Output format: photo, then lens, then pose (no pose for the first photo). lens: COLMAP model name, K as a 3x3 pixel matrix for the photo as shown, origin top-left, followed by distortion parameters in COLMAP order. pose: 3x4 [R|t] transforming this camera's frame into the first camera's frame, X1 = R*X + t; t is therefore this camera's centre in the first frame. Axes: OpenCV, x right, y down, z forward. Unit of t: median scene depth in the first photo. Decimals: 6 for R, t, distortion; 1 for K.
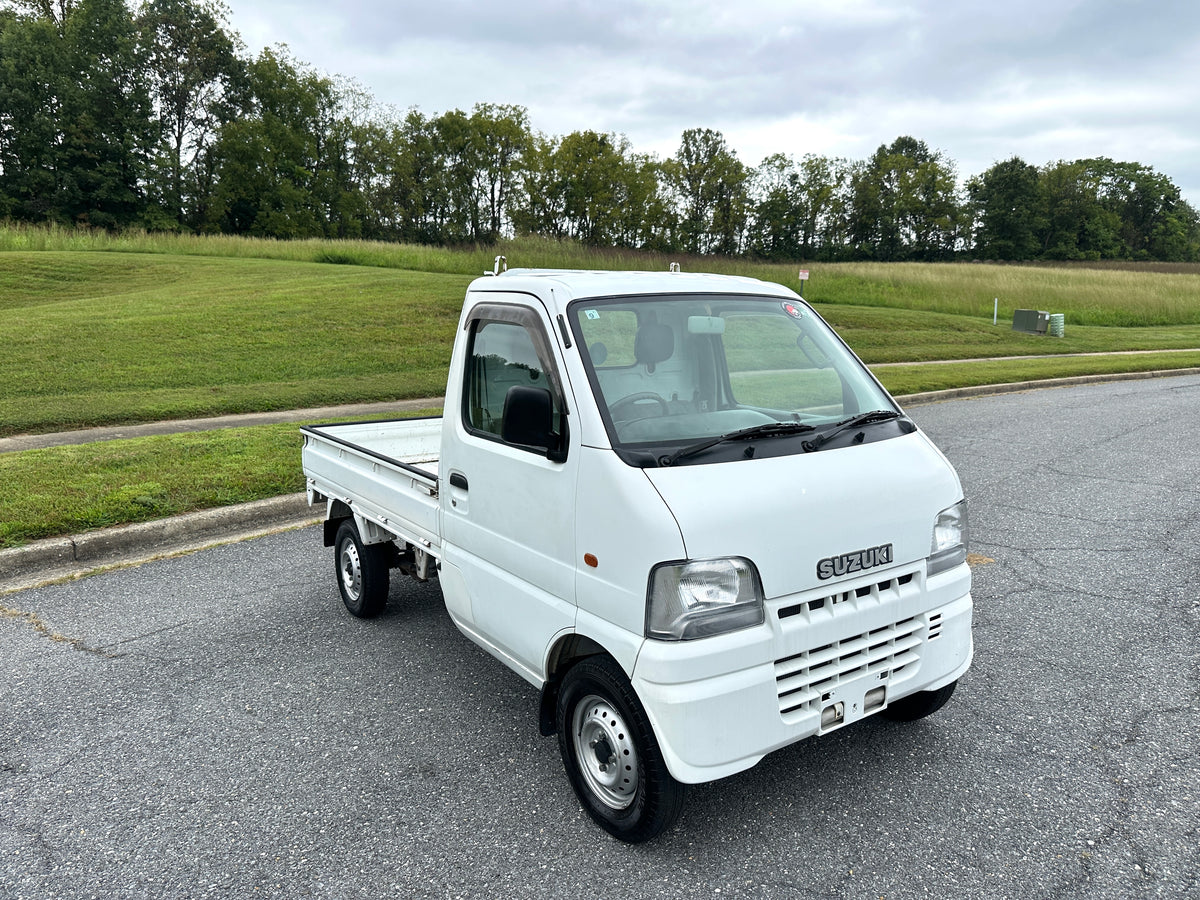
lens RADIAL K [[854.4, 0, 599.3], [0, 854.4, 479.3], [0, 0, 1]] dist [0.003164, -0.013190]
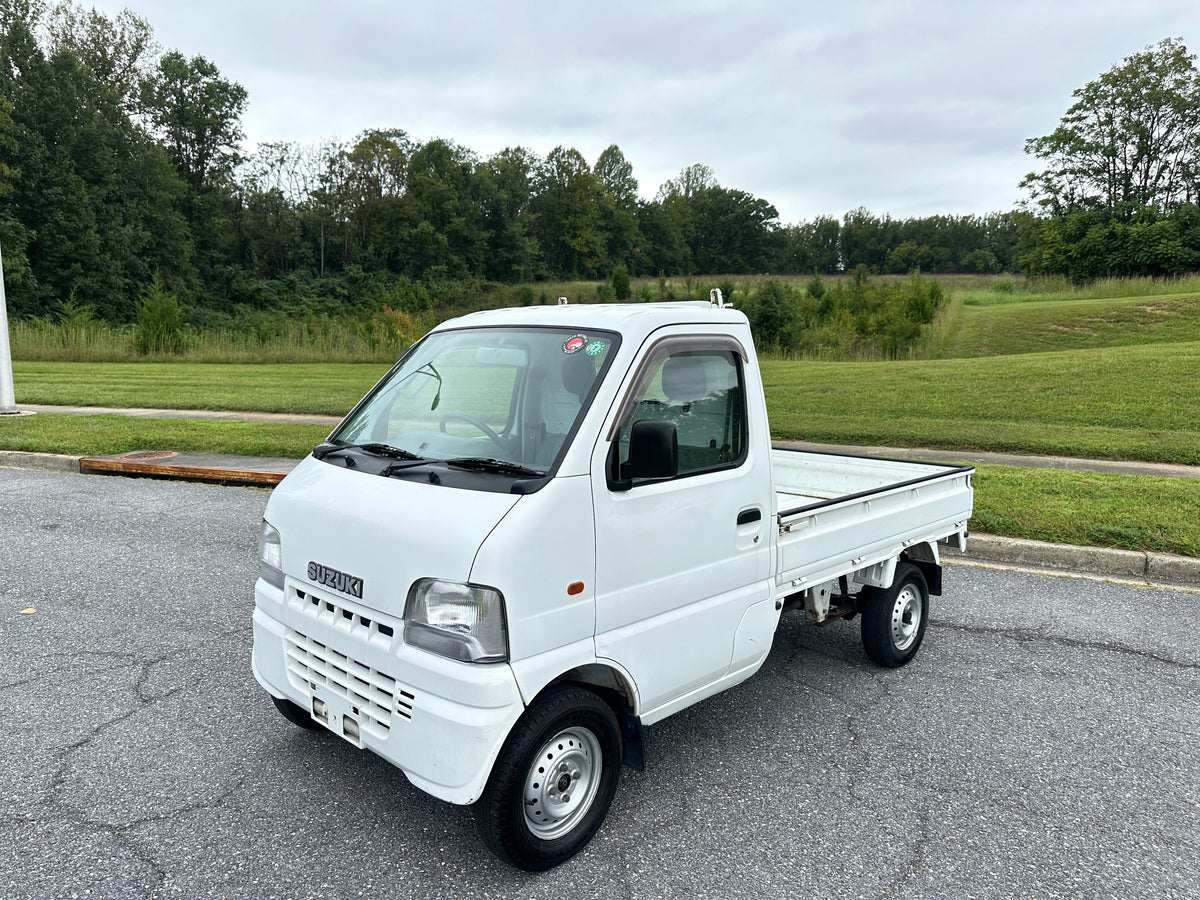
lens RADIAL K [[850.0, 0, 600.1], [0, 850.0, 490.9], [0, 0, 1]] dist [0.013456, -0.017893]
pose [[0.195930, 0.166670, -0.966350, 1.241202], [-0.194524, 0.972473, 0.128286, -0.189130], [0.961131, 0.162843, 0.222958, 0.969516]]
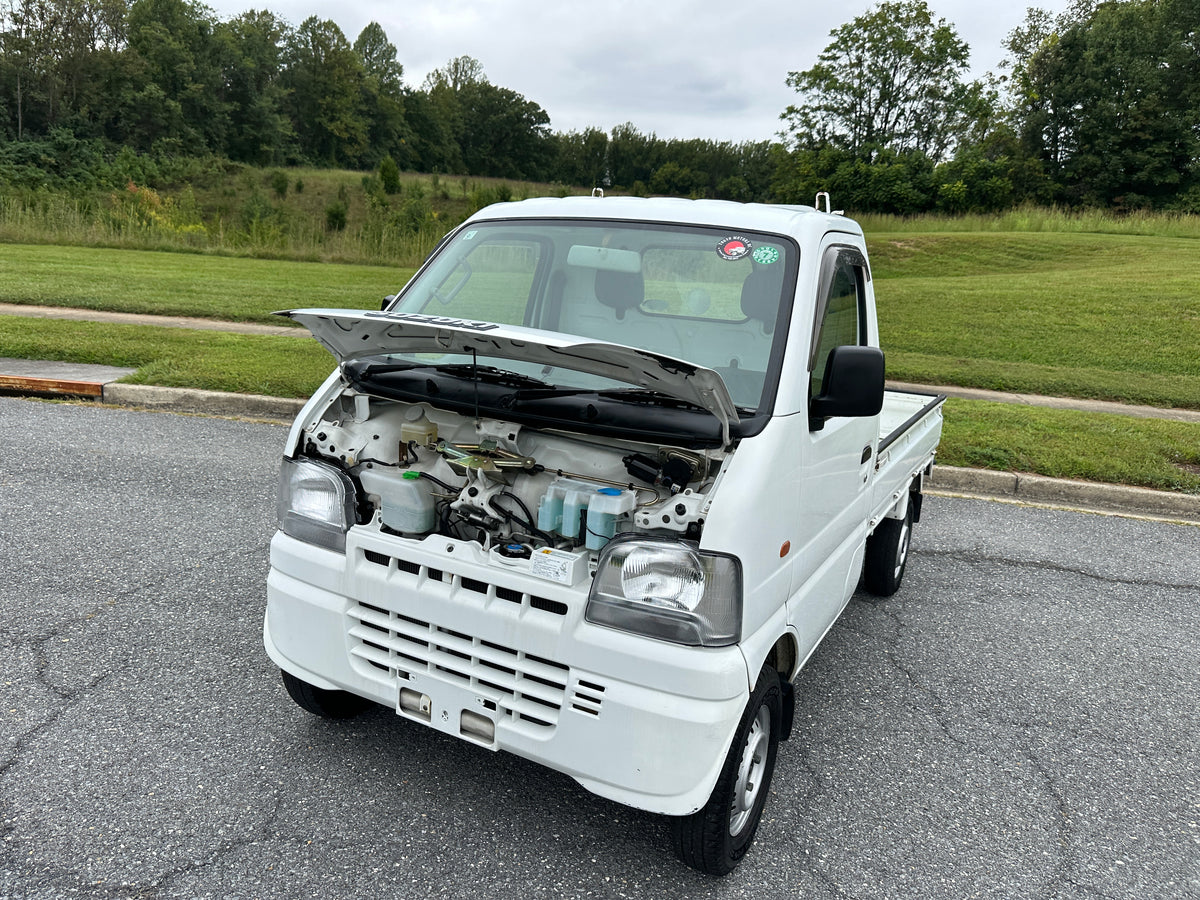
lens RADIAL K [[849.3, 0, 609.8], [0, 849.3, 478.5], [0, 0, 1]] dist [0.035011, -0.055436]
pose [[0.461842, 0.248438, -0.851458, 0.951562], [-0.236639, 0.959688, 0.151662, -0.107299], [0.854812, 0.131444, 0.502014, 0.649937]]
